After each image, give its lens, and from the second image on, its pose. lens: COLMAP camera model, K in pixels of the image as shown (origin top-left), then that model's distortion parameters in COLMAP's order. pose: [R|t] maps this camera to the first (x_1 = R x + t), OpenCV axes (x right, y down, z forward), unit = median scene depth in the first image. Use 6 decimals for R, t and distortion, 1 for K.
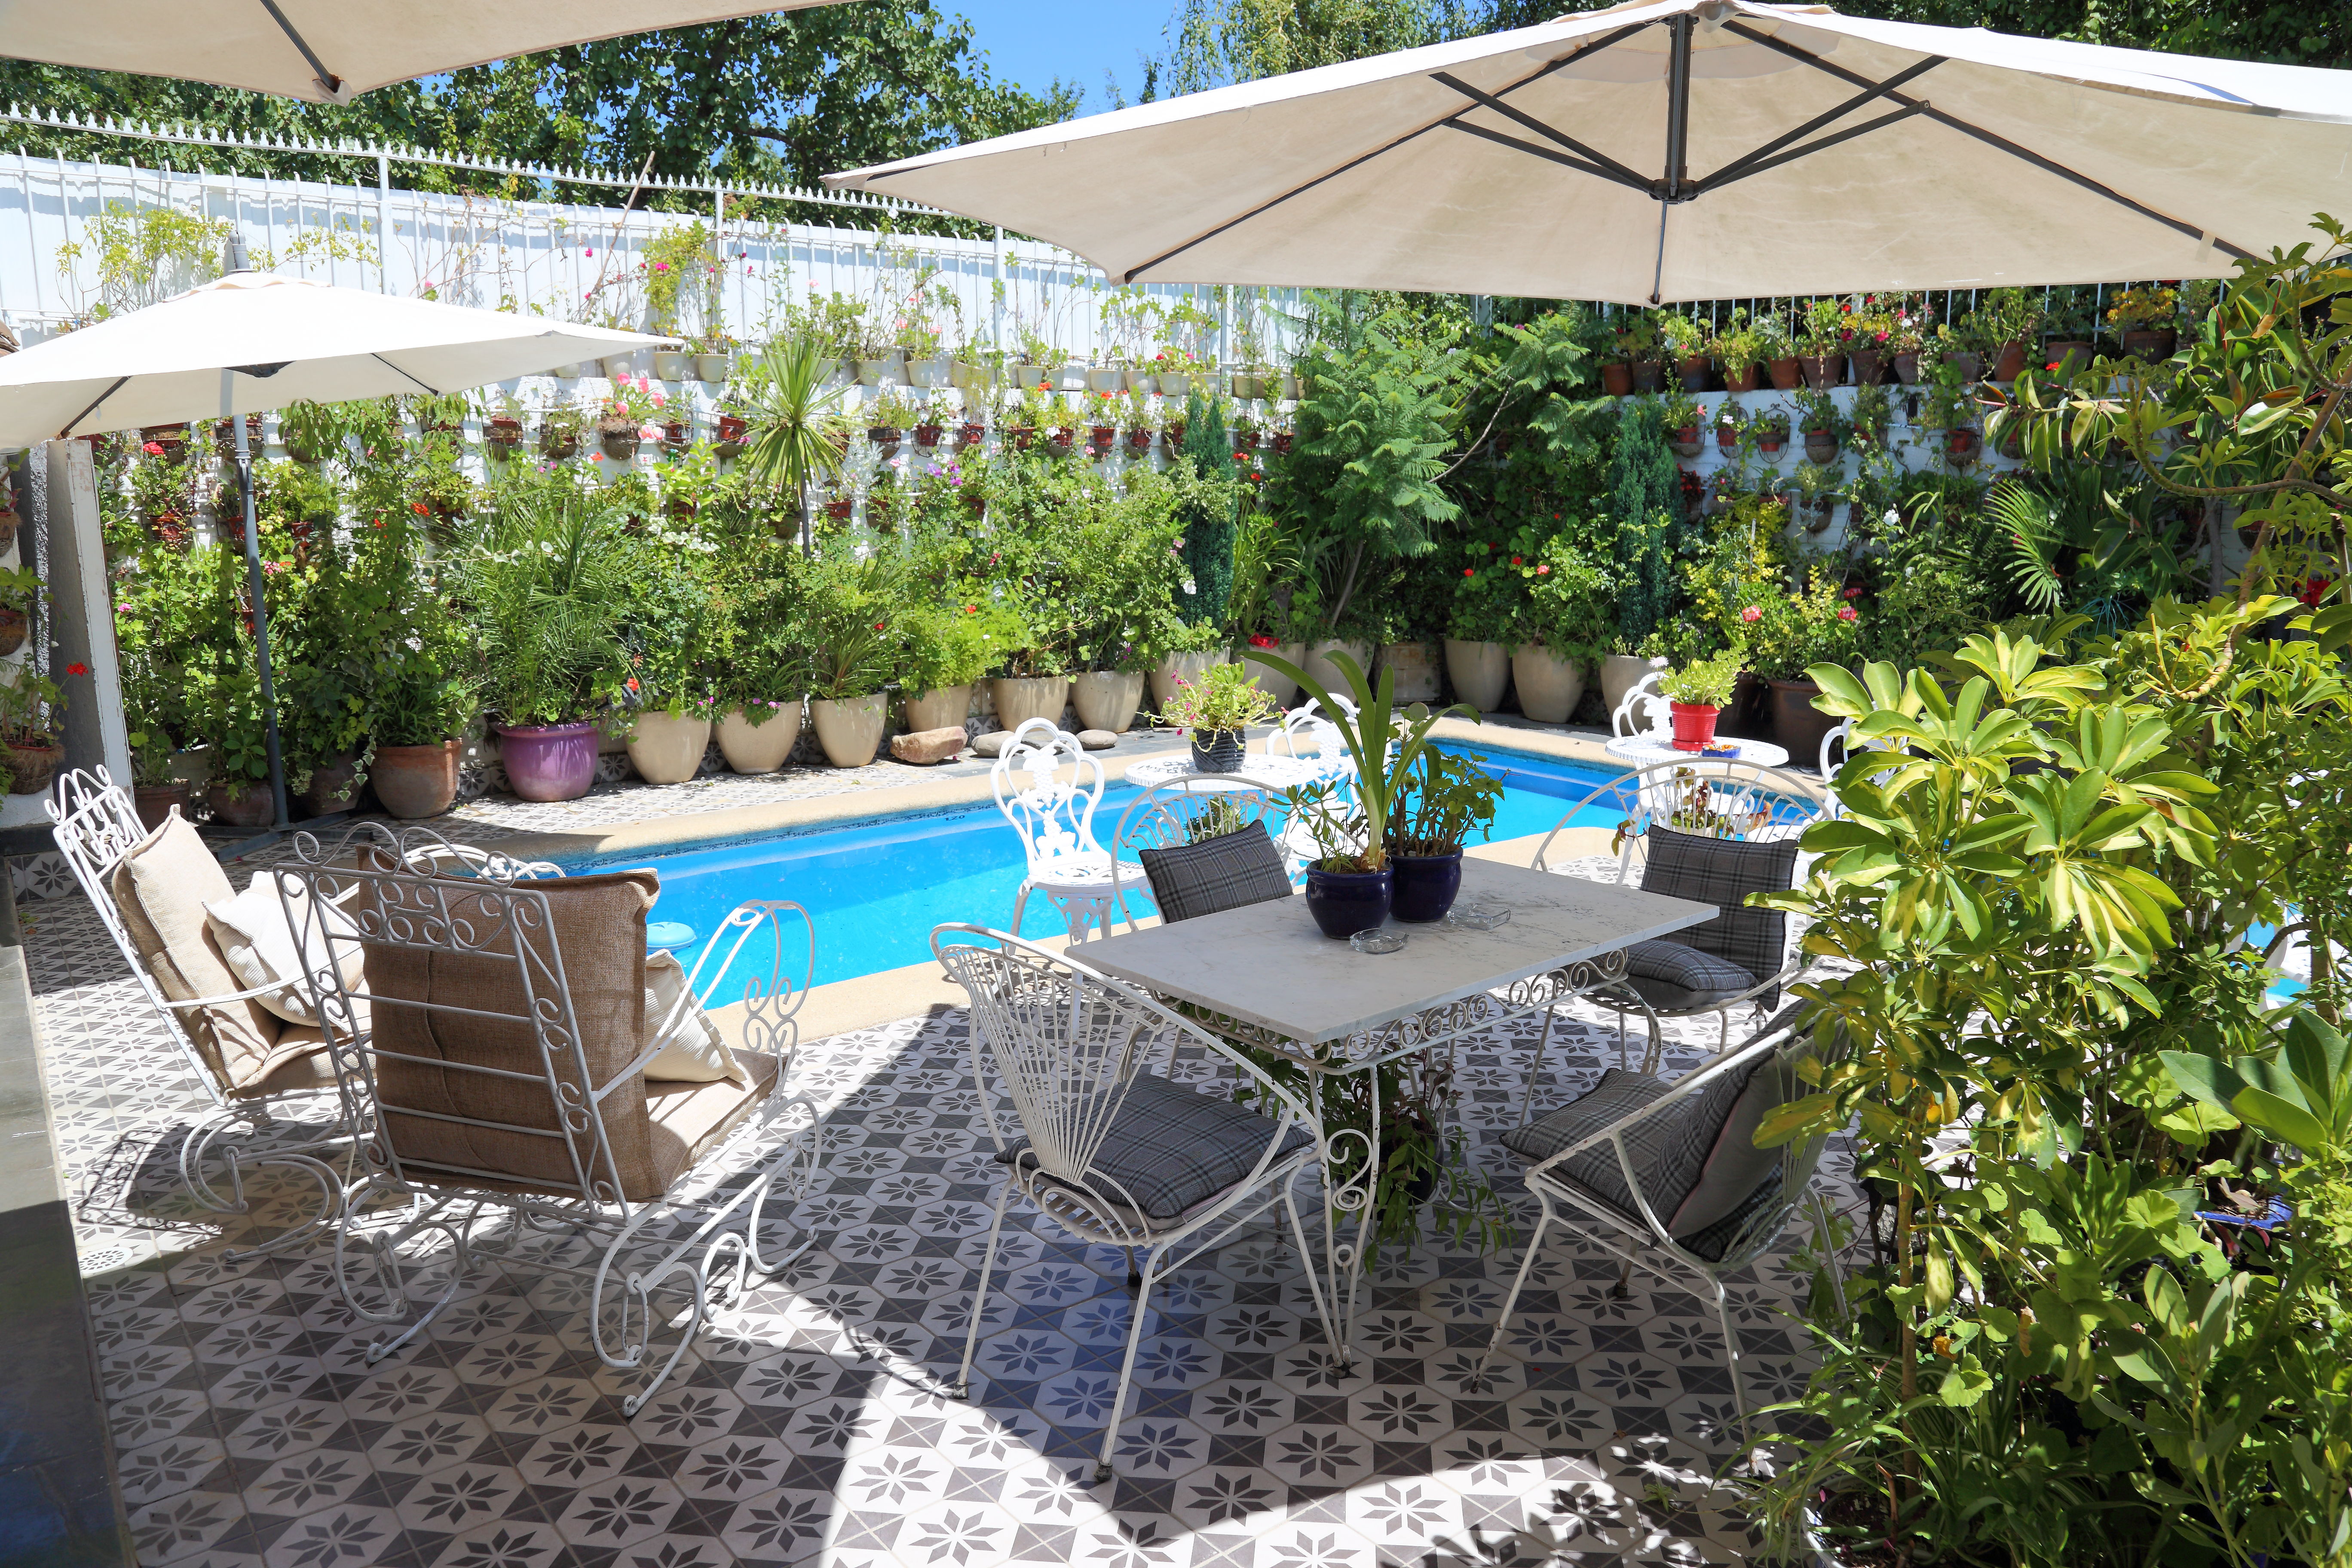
lens RADIAL K [[1628.4, 0, 1176.0], [0, 1628.4, 784.0], [0, 0, 1]] dist [-0.109650, 0.065923]
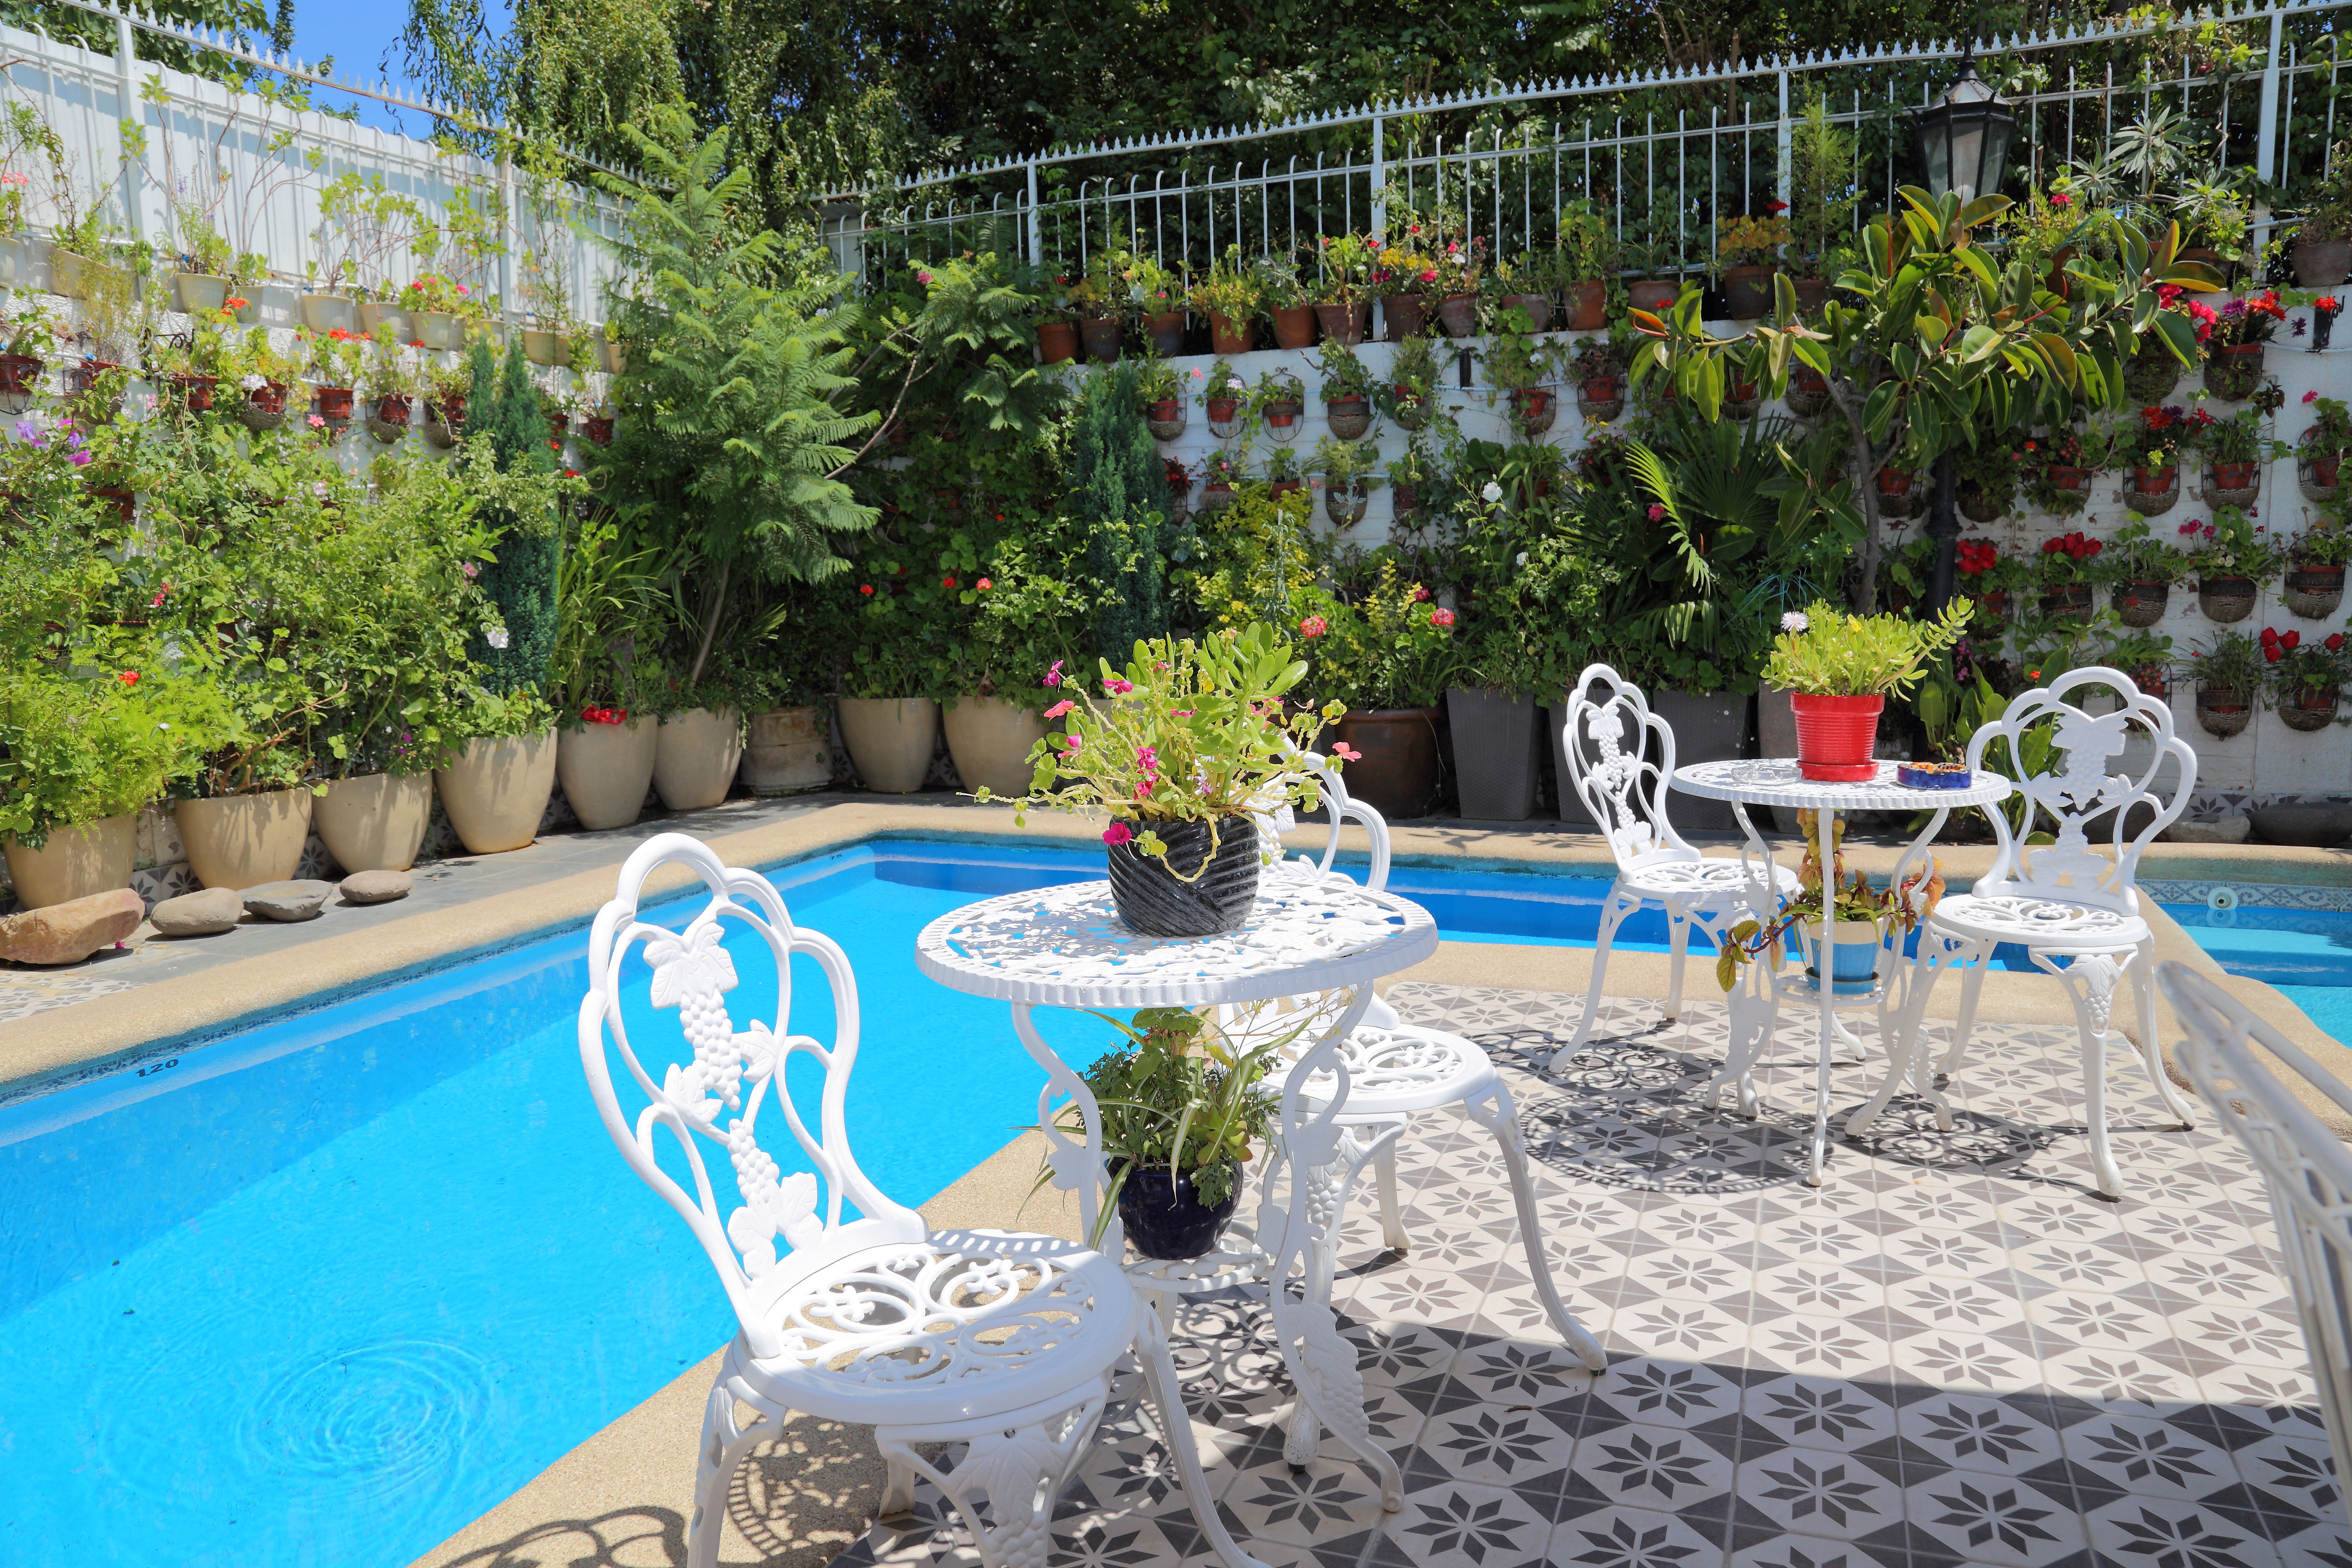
lens RADIAL K [[1628.4, 0, 1176.0], [0, 1628.4, 784.0], [0, 0, 1]] dist [-0.109650, 0.065923]
pose [[0.868756, -0.081362, 0.488512, -0.075691], [0.109440, 0.993566, -0.029146, -0.015127], [-0.482997, 0.078783, 0.872070, 0.335758]]
